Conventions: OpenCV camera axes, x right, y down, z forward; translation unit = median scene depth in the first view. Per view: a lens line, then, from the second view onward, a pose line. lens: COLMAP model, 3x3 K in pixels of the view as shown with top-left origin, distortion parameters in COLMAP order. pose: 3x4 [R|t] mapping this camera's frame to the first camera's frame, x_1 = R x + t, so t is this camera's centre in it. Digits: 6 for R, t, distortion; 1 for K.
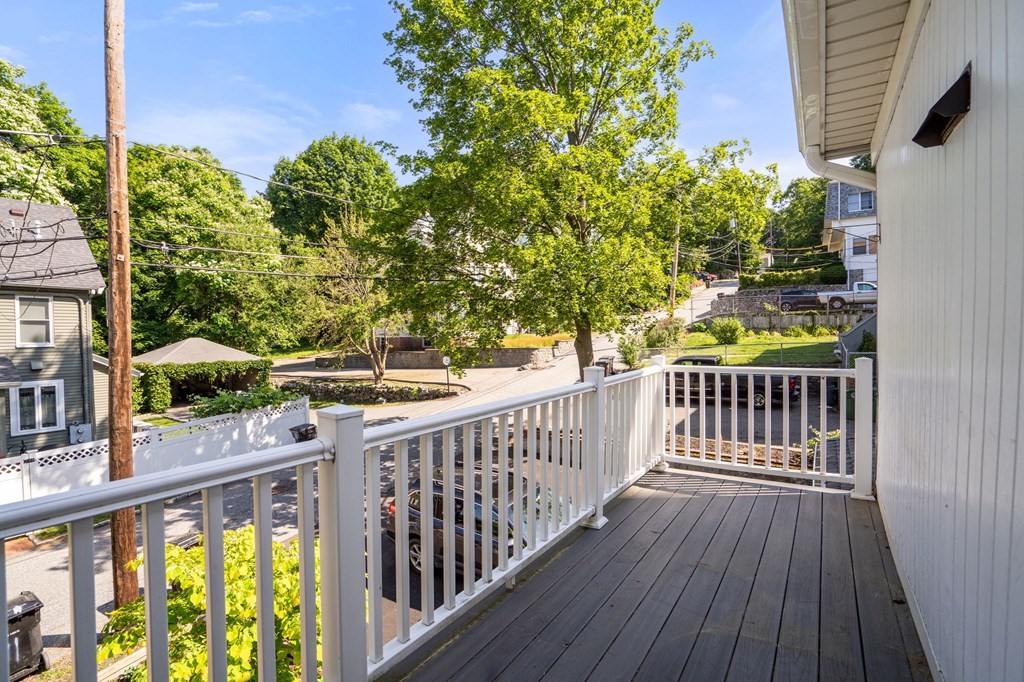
lens RADIAL K [[470.4, 0, 506.5], [0, 470.4, 340.6], [0, 0, 1]] dist [-0.003855, 0.000190]
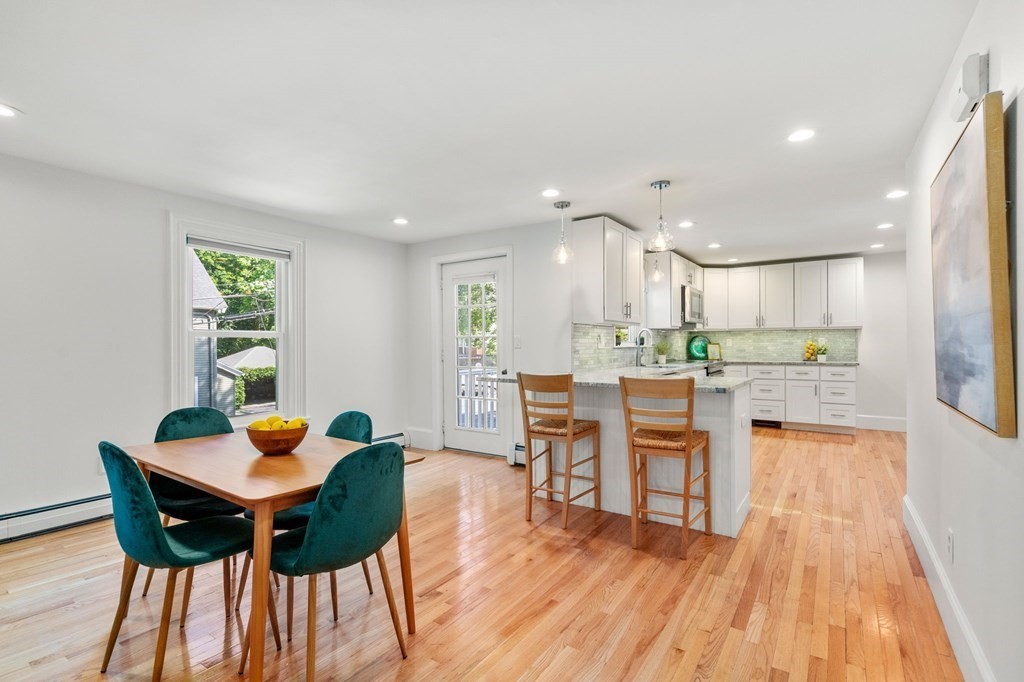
lens RADIAL K [[470.4, 0, 516.1], [0, 470.4, 345.7], [0, 0, 1]] dist [-0.003855, 0.000190]
pose [[0.999897, 0.012235, -0.007442, -0.011206], [-0.012353, 0.999794, -0.016123, 0.002587], [0.007244, 0.016214, 0.999842, -0.158277]]
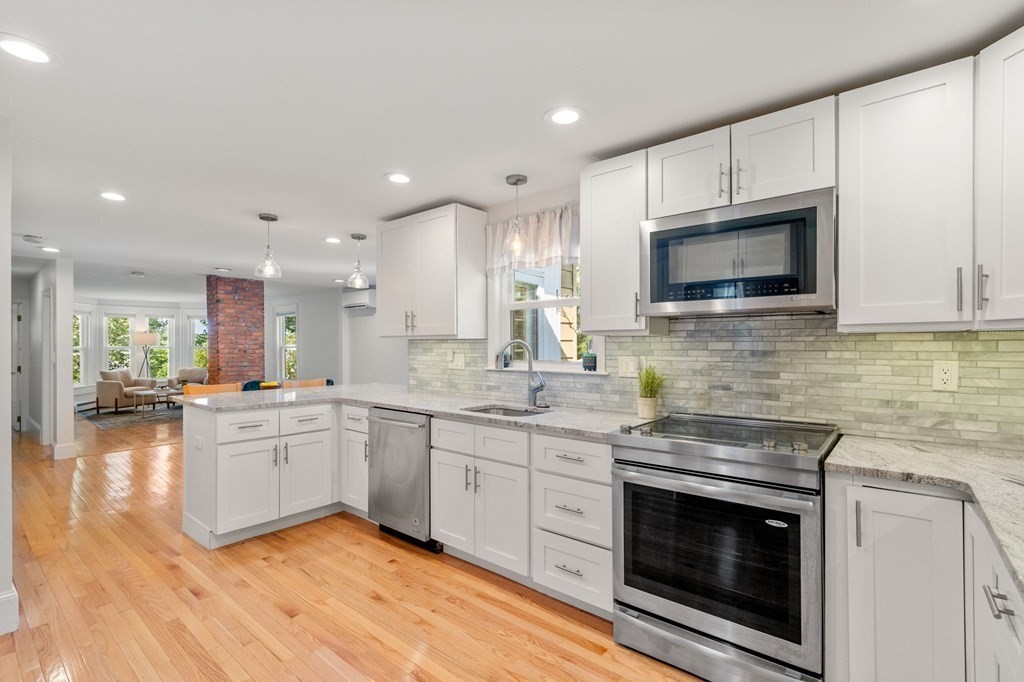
lens RADIAL K [[470.4, 0, 511.9], [0, 470.4, 346.9], [0, 0, 1]] dist [-0.003855, 0.000190]
pose [[-0.098227, 0.017492, -0.995010, 0.122109], [-0.018129, 0.999648, 0.019364, -0.006724], [0.994999, 0.019941, -0.097876, 0.009154]]
